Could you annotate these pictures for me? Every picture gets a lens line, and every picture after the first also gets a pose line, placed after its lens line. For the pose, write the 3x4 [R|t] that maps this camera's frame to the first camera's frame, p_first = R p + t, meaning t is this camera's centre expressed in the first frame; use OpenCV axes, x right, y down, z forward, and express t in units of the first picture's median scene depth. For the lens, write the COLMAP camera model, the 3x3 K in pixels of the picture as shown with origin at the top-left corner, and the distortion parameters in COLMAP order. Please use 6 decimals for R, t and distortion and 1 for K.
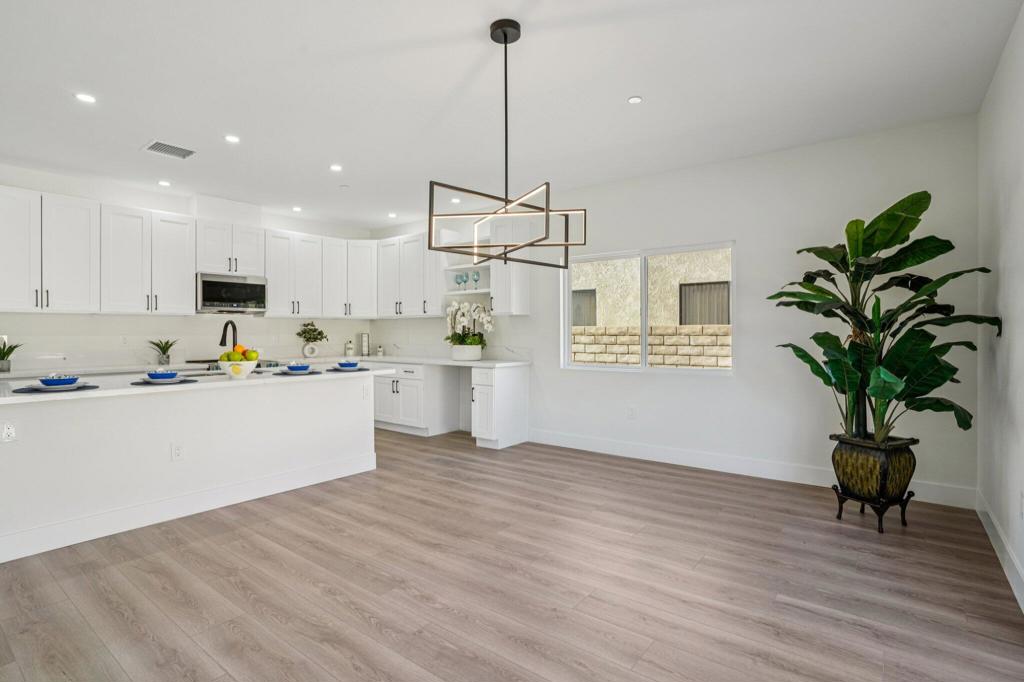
lens RADIAL K [[510.7, 0, 494.4], [0, 510.7, 331.5], [0, 0, 1]] dist [-0.025000, 0.001067]
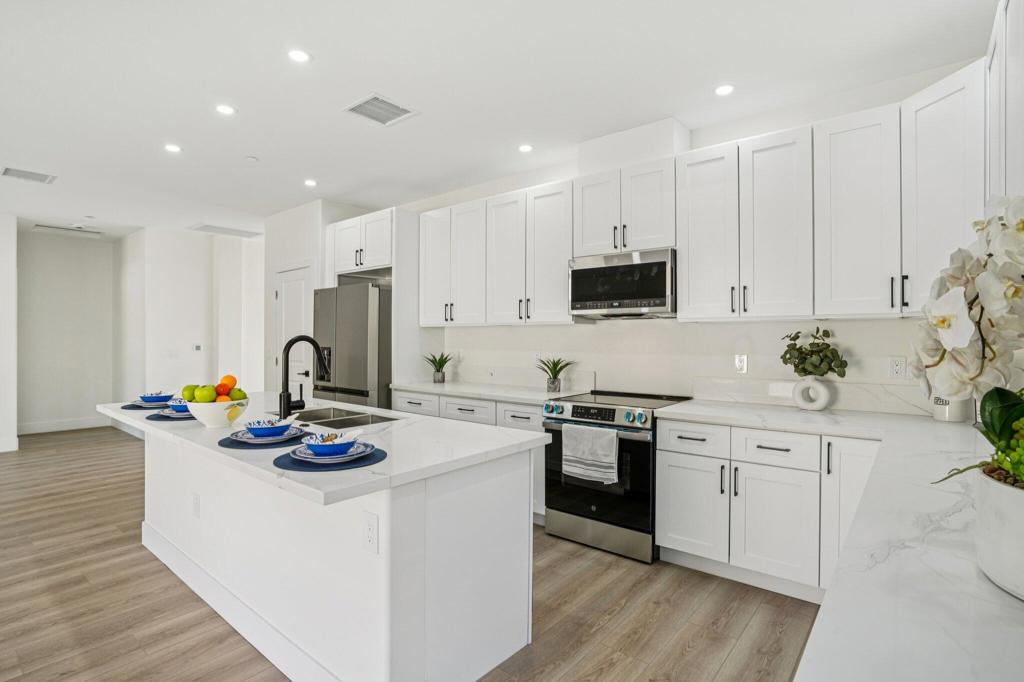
lens RADIAL K [[510.7, 0, 509.3], [0, 510.7, 332.7], [0, 0, 1]] dist [-0.025000, 0.001067]
pose [[-0.009262, -0.001074, -0.999957, 0.079197], [0.002968, 0.999995, -0.001101, -0.016483], [0.999953, -0.002978, -0.009259, 0.794326]]
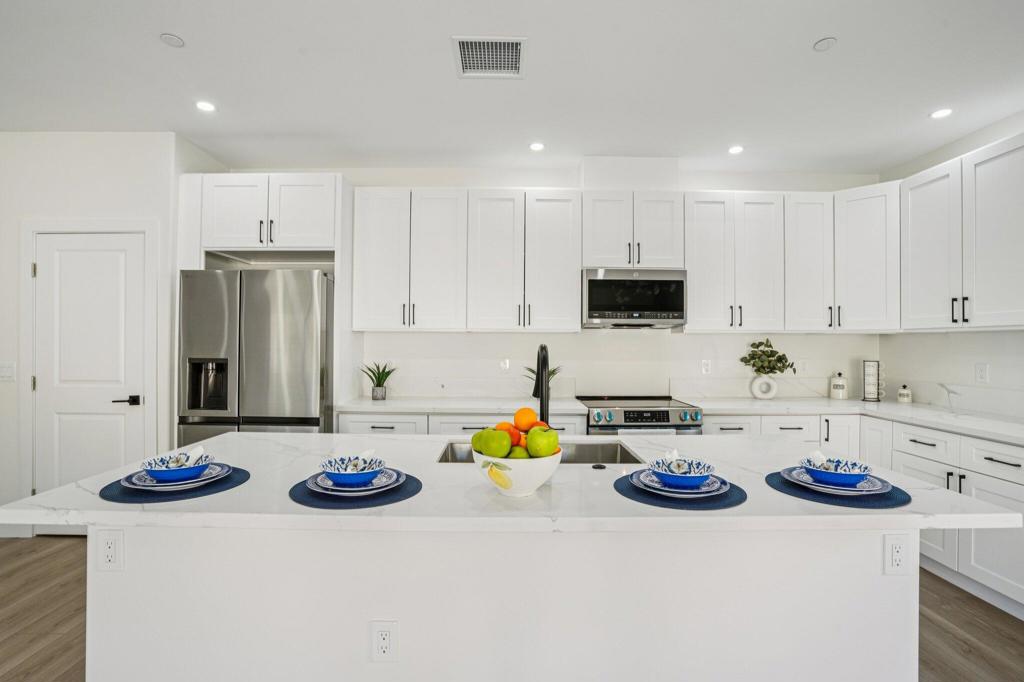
lens RADIAL K [[487.8, 0, 506.4], [0, 487.8, 340.9], [0, 0, 1]] dist [-0.035340, 0.005551]
pose [[0.639946, 0.001952, -0.768417, -0.126439], [-0.007471, 0.999965, -0.003682, -0.013901], [0.768383, 0.008098, 0.639939, 0.430256]]
